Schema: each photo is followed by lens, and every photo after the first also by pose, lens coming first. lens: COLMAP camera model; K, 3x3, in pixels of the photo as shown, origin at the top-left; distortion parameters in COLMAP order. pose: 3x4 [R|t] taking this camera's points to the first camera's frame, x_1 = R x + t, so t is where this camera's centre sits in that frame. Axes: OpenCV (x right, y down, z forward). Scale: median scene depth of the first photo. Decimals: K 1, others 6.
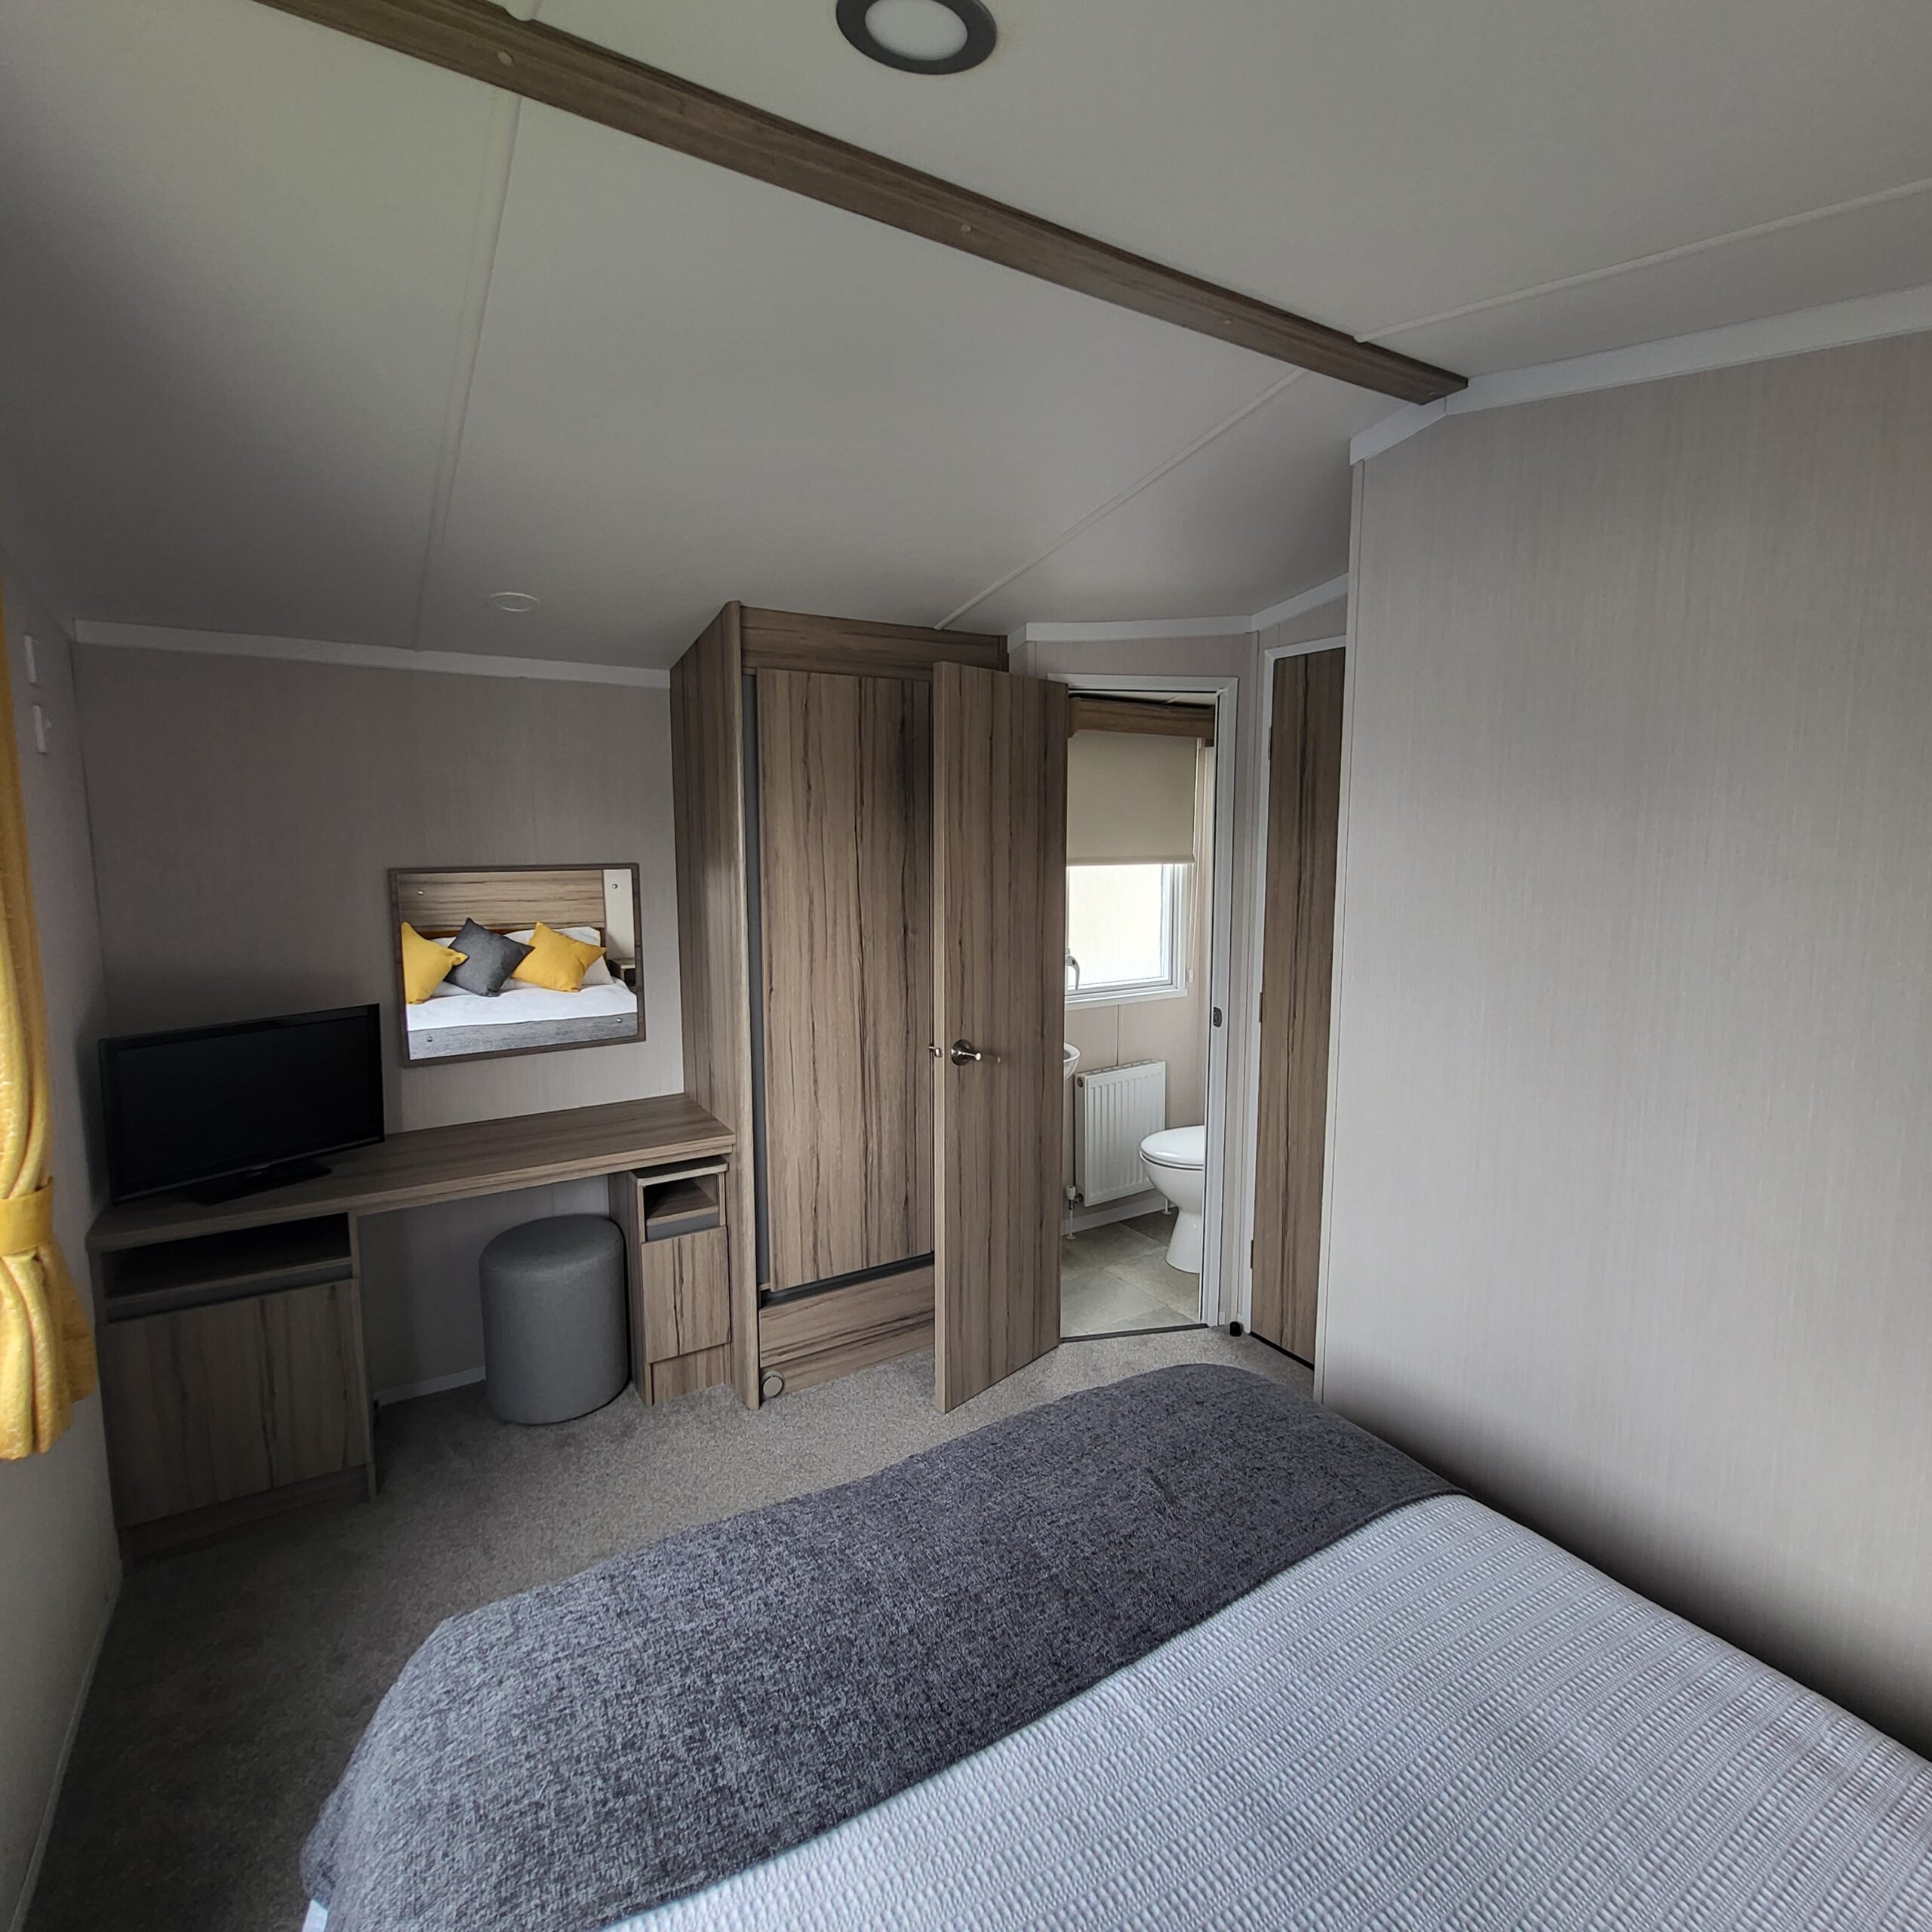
lens RADIAL K [[1007.9, 0, 956.1], [0, 1007.9, 947.6], [0, 0, 1]] dist [0.005167, -0.000498]
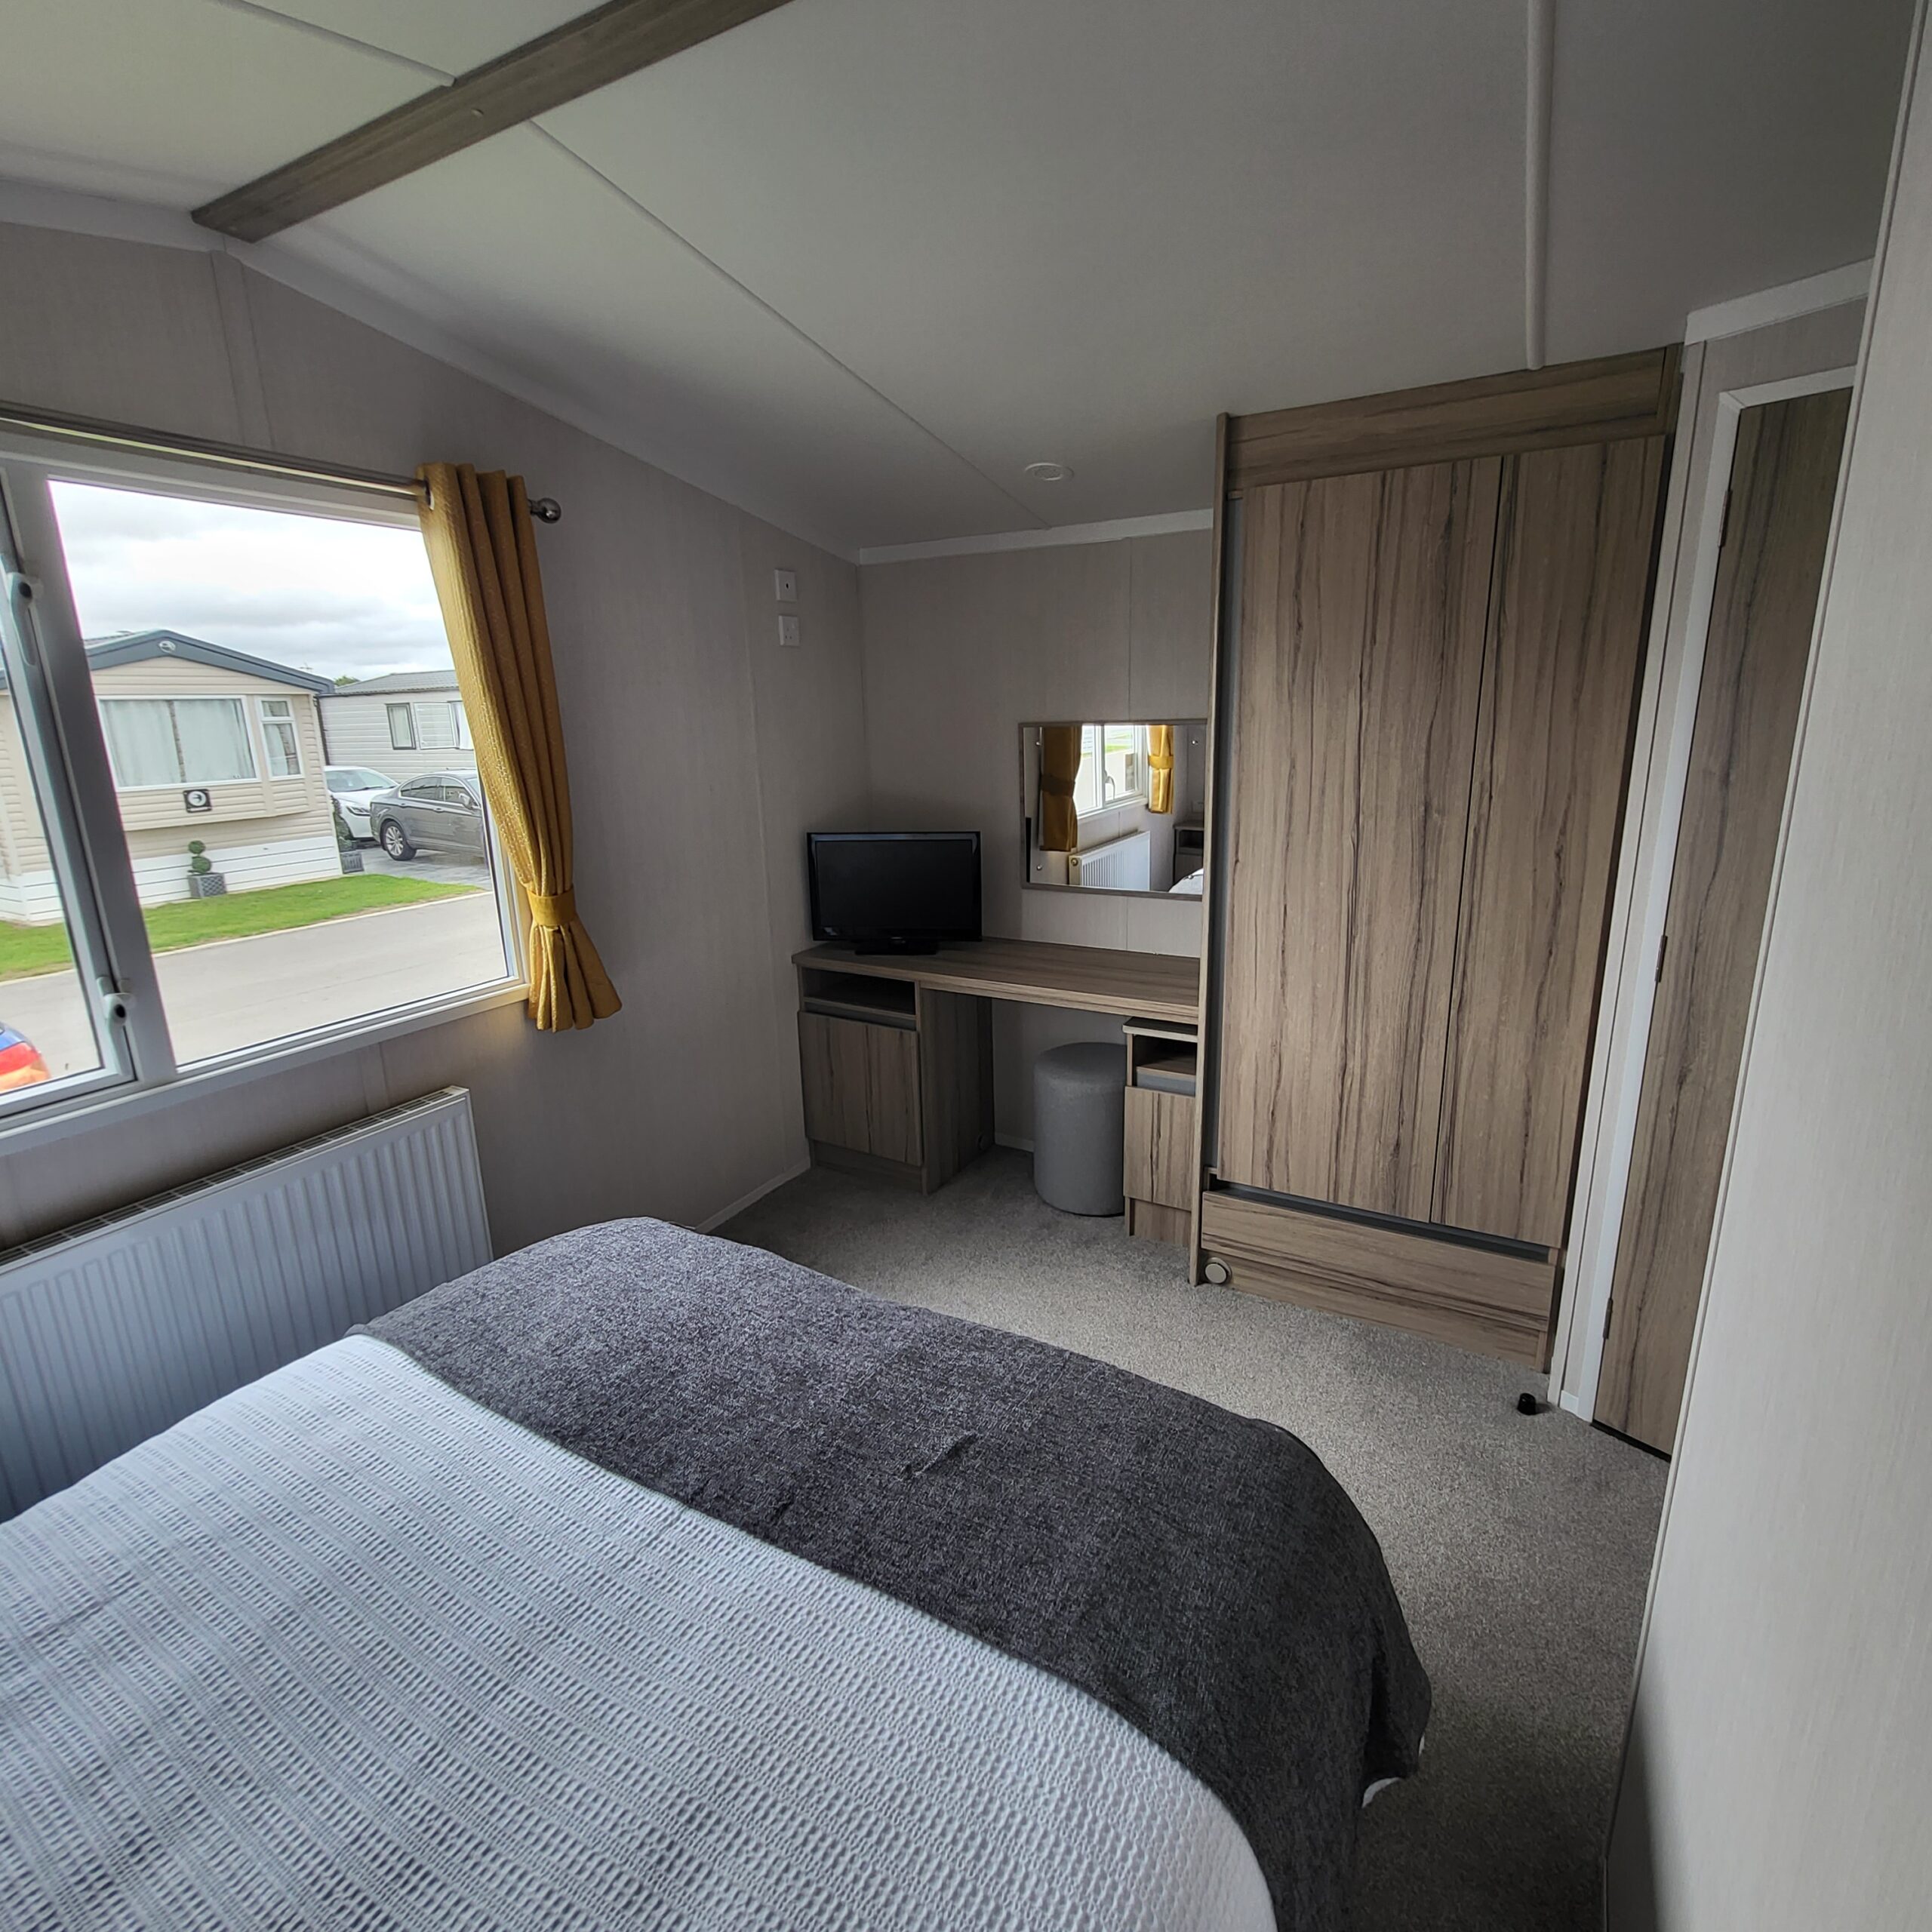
lens RADIAL K [[1007.9, 0, 956.1], [0, 1007.9, 947.6], [0, 0, 1]] dist [0.005167, -0.000498]
pose [[0.486474, 0.194401, -0.851793, 0.466145], [-0.076086, 0.980654, 0.180357, -0.025553], [0.870376, -0.022930, 0.491853, 0.322325]]
